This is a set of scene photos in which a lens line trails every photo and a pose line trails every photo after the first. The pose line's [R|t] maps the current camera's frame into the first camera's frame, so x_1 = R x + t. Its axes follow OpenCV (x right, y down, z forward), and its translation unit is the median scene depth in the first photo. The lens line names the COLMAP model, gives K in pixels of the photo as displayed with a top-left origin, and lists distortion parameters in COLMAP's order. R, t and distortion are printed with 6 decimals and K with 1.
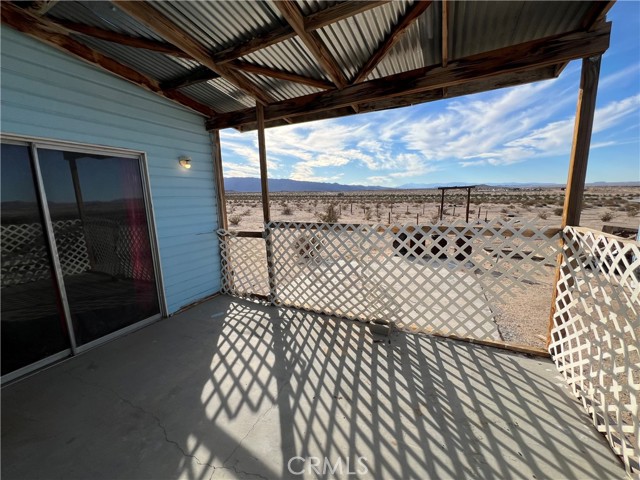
lens RADIAL K [[255.4, 0, 317.6], [0, 255.4, 240.4], [0, 0, 1]] dist [0.001610, -0.001129]
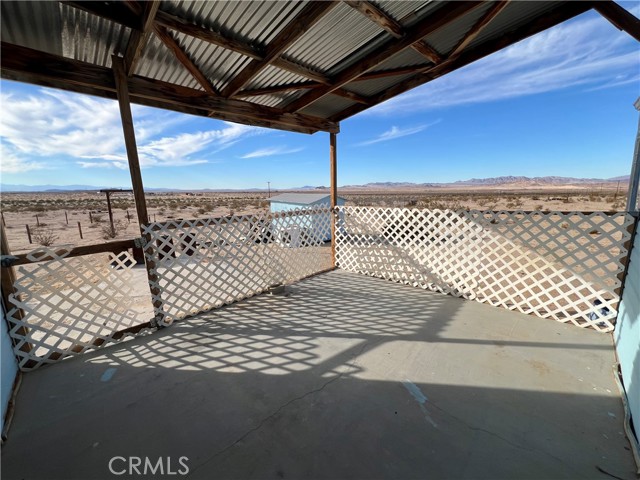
lens RADIAL K [[255.4, 0, 317.0], [0, 255.4, 241.1], [0, 0, 1]] dist [0.001610, -0.001129]
pose [[0.339050, -0.162957, 0.926547, -0.923535], [0.177566, 0.978266, 0.107076, -0.017526], [-0.923859, 0.128219, 0.360617, 0.284462]]
